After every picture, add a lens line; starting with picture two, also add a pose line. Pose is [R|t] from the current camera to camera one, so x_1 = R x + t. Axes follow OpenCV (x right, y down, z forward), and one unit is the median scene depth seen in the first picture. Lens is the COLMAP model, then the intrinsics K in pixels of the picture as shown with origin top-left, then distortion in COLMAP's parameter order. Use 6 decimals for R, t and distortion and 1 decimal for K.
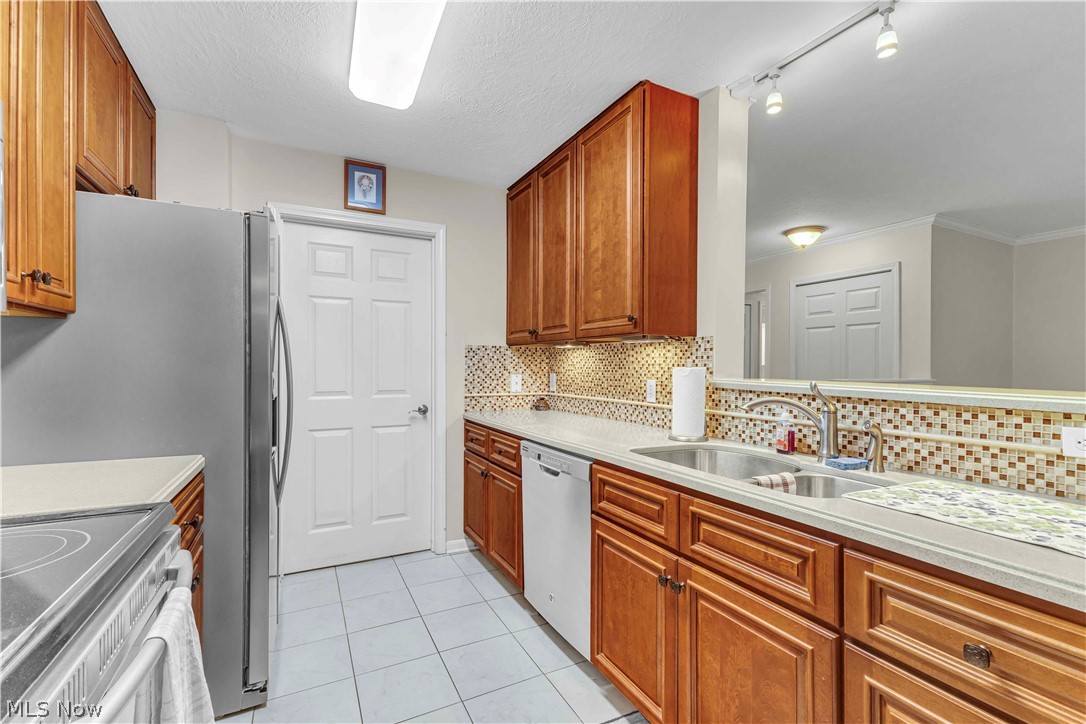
lens RADIAL K [[468.4, 0, 554.6], [0, 468.4, 370.2], [0, 0, 1]] dist [0.010318, -0.002714]
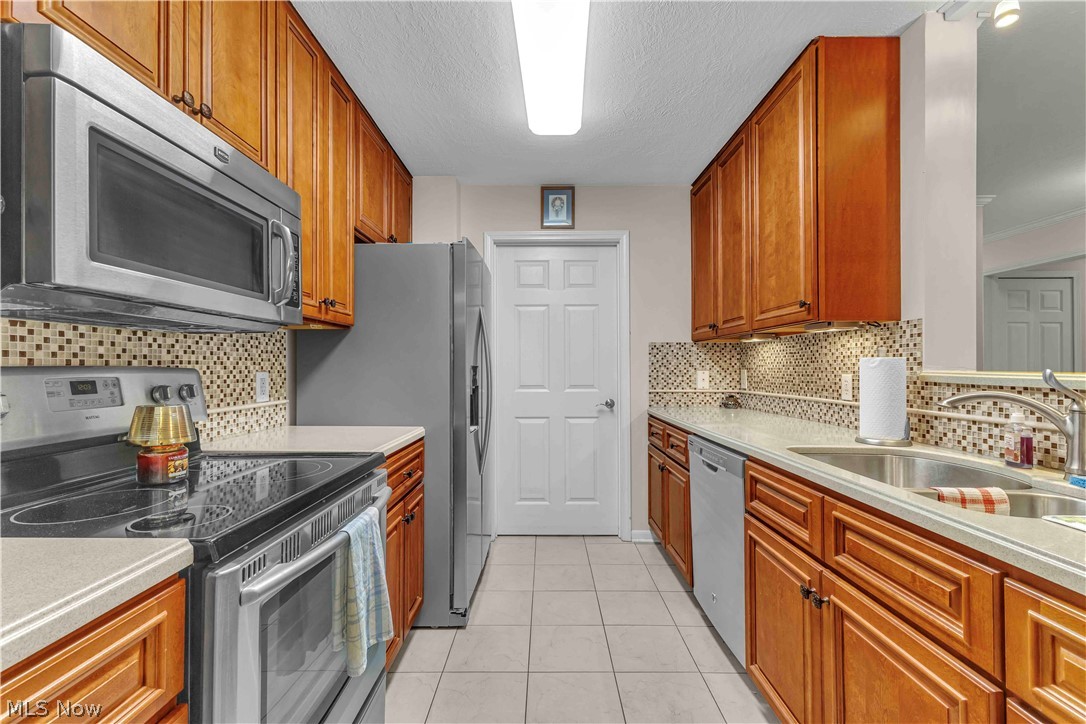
lens RADIAL K [[468.4, 0, 552.9], [0, 468.4, 363.0], [0, 0, 1]] dist [0.010318, -0.002714]
pose [[0.886230, -0.011348, -0.463106, 0.155740], [0.002210, 0.999792, -0.020270, 0.019828], [0.463239, 0.016940, 0.886071, -0.017944]]
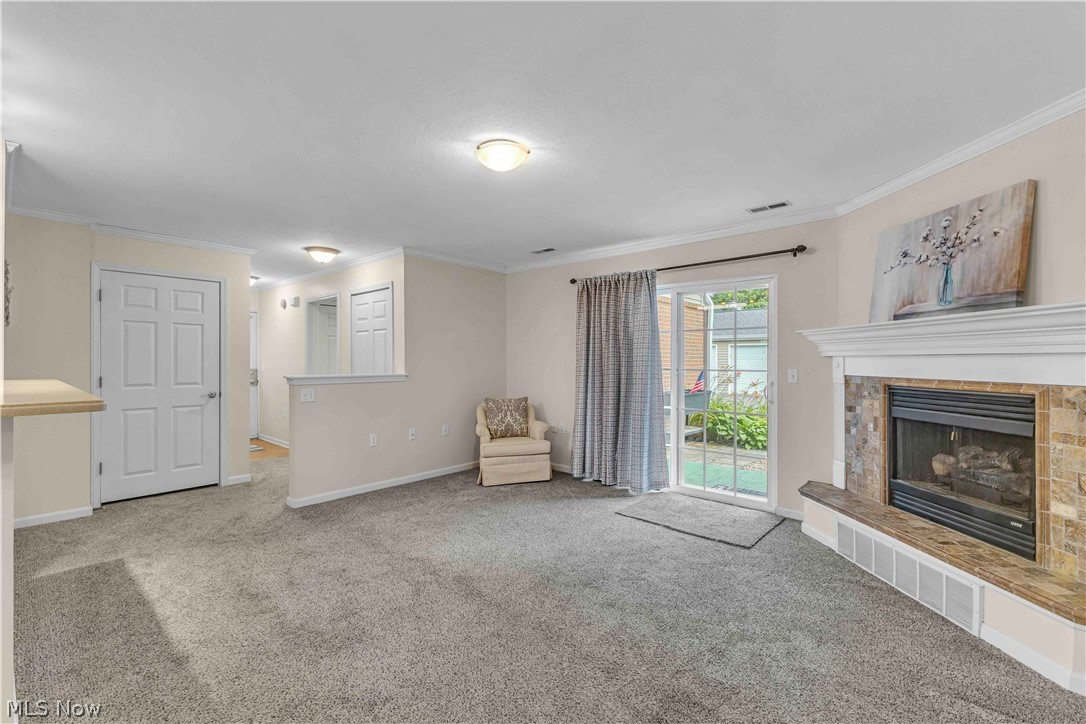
lens RADIAL K [[468.4, 0, 546.6], [0, 468.4, 363.5], [0, 0, 1]] dist [0.010318, -0.002714]
pose [[0.936358, -0.009872, 0.350908, 1.350281], [0.010101, 0.999948, 0.001178, -0.011734], [-0.350902, 0.002441, 0.936409, -0.606233]]
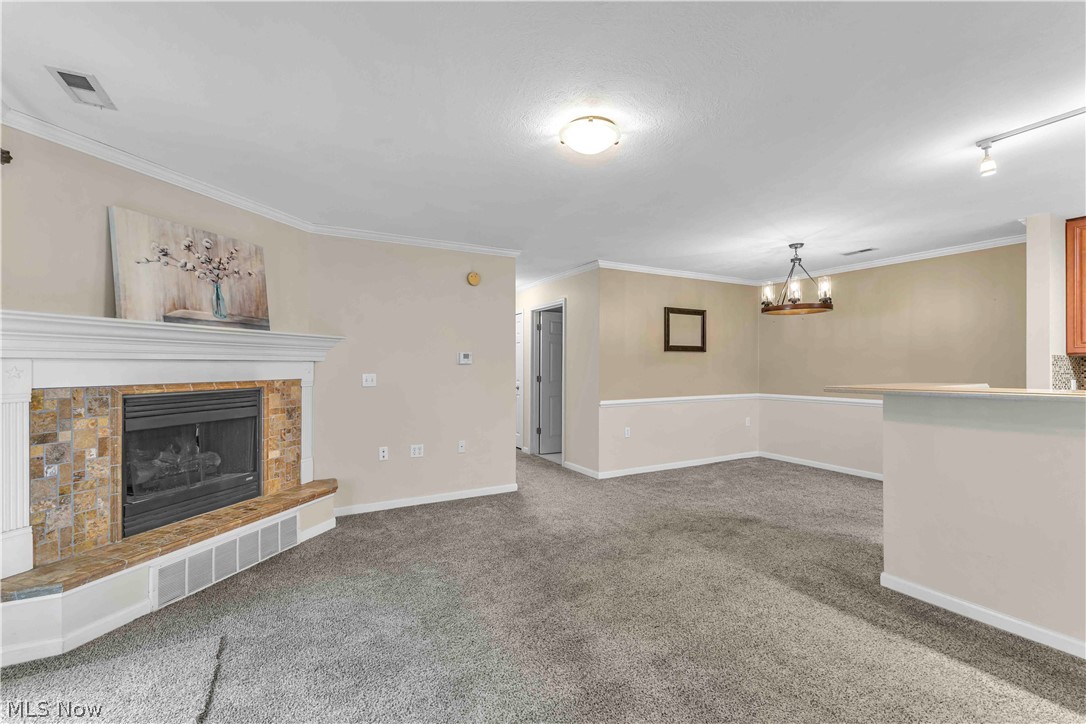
lens RADIAL K [[468.4, 0, 546.9], [0, 468.4, 365.0], [0, 0, 1]] dist [0.010318, -0.002714]
pose [[-0.999937, -0.008167, -0.007714, 1.803425], [-0.008235, 0.999927, 0.008871, -0.030433], [0.007641, 0.008934, -0.999931, 1.800725]]
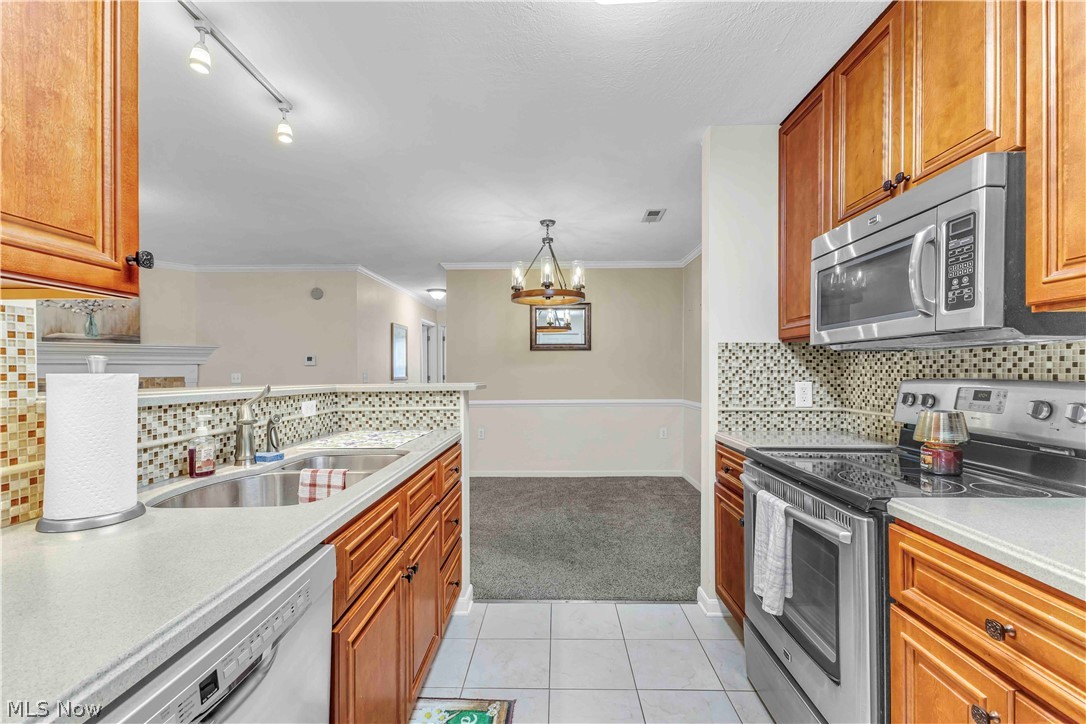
lens RADIAL K [[468.4, 0, 549.3], [0, 468.4, 367.9], [0, 0, 1]] dist [0.010318, -0.002714]
pose [[-0.873991, -0.001698, 0.485938, -0.377882], [0.002174, 0.999970, 0.007405, -0.014625], [-0.485936, 0.007528, -0.873962, 1.223418]]
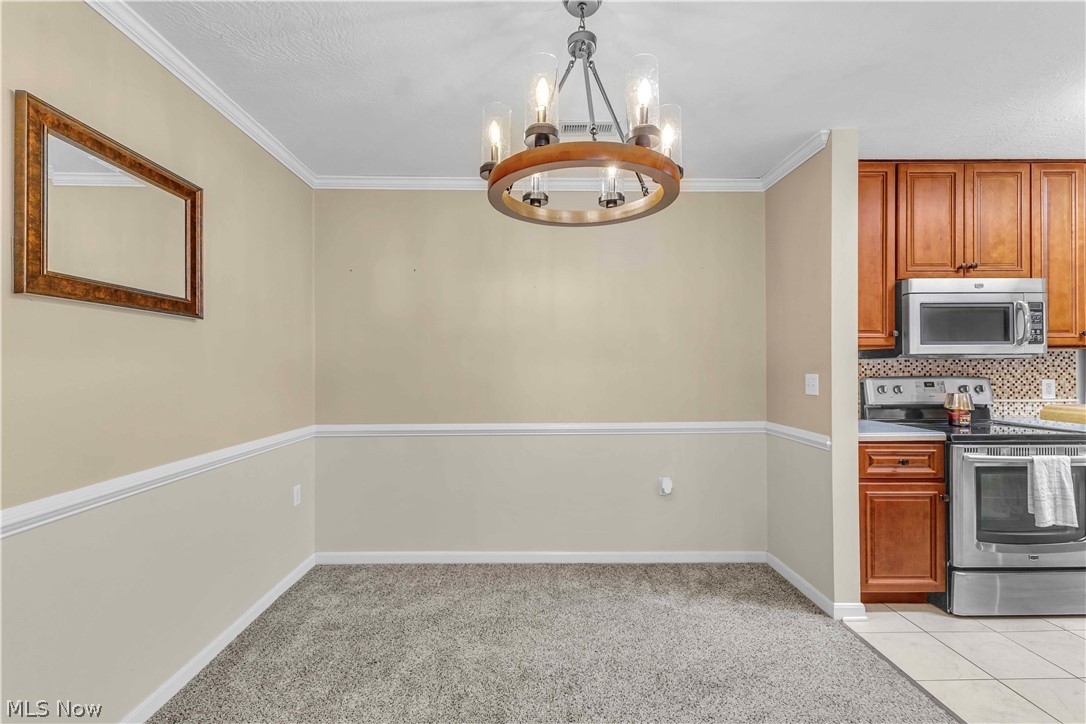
lens RADIAL K [[468.4, 0, 532.9], [0, 468.4, 363.7], [0, 0, 1]] dist [0.010318, -0.002714]
pose [[-0.462635, -0.012953, -0.886454, 1.289103], [-0.009872, 0.999907, -0.009459, -0.002511], [0.886494, 0.004375, -0.462719, -0.195442]]
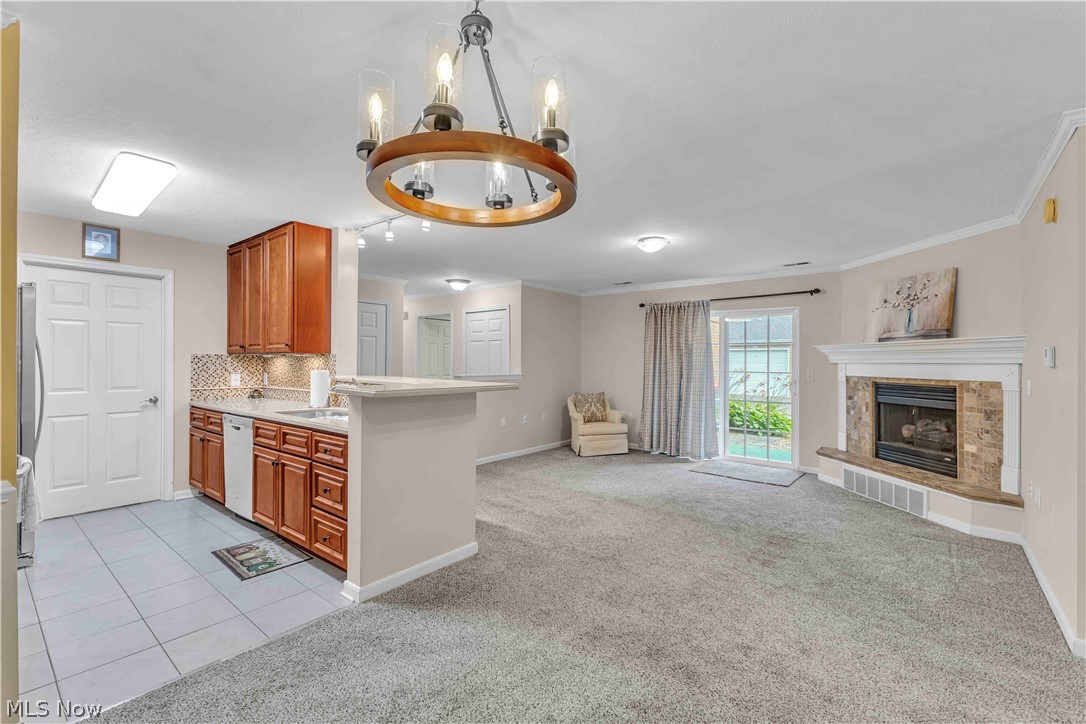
lens RADIAL K [[468.4, 0, 546.7], [0, 468.4, 361.2], [0, 0, 1]] dist [0.010318, -0.002714]
pose [[0.923126, -0.001272, 0.384495, 0.407009], [0.004517, 0.999961, -0.007535, -0.024983], [-0.384470, 0.008692, 0.923096, -1.166630]]
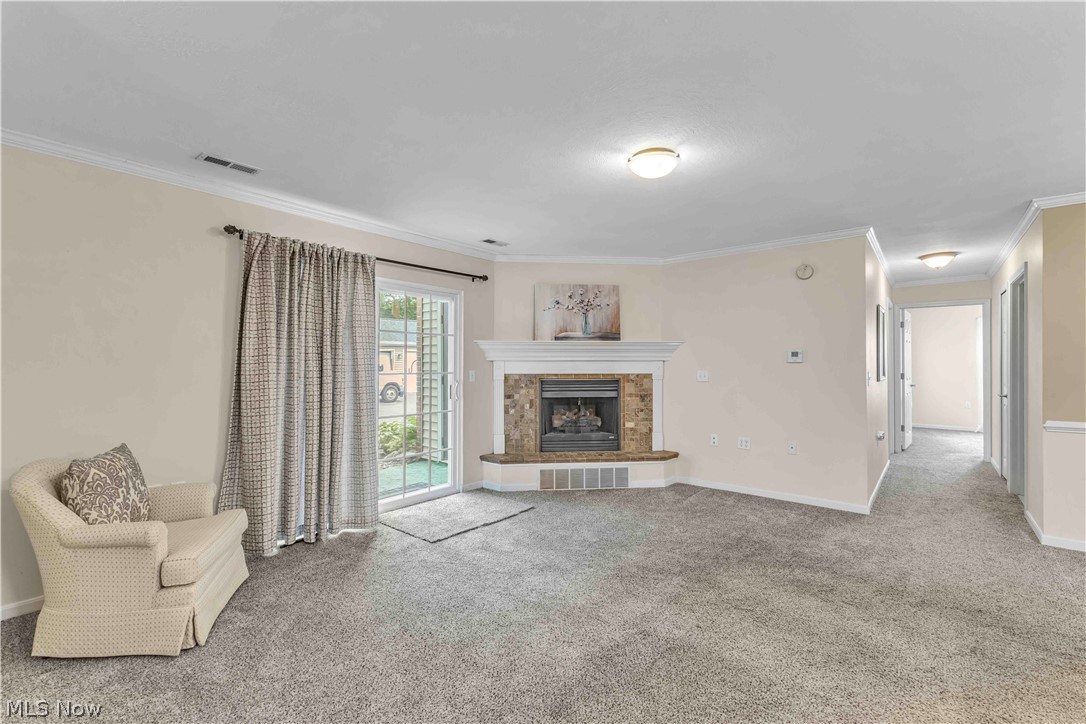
lens RADIAL K [[468.4, 0, 541.9], [0, 468.4, 359.6], [0, 0, 1]] dist [0.010318, -0.002714]
pose [[-0.379493, -0.001082, 0.925194, 0.592845], [0.005644, 0.999978, 0.003484, -0.039487], [-0.925177, 0.006544, -0.379478, 1.440496]]
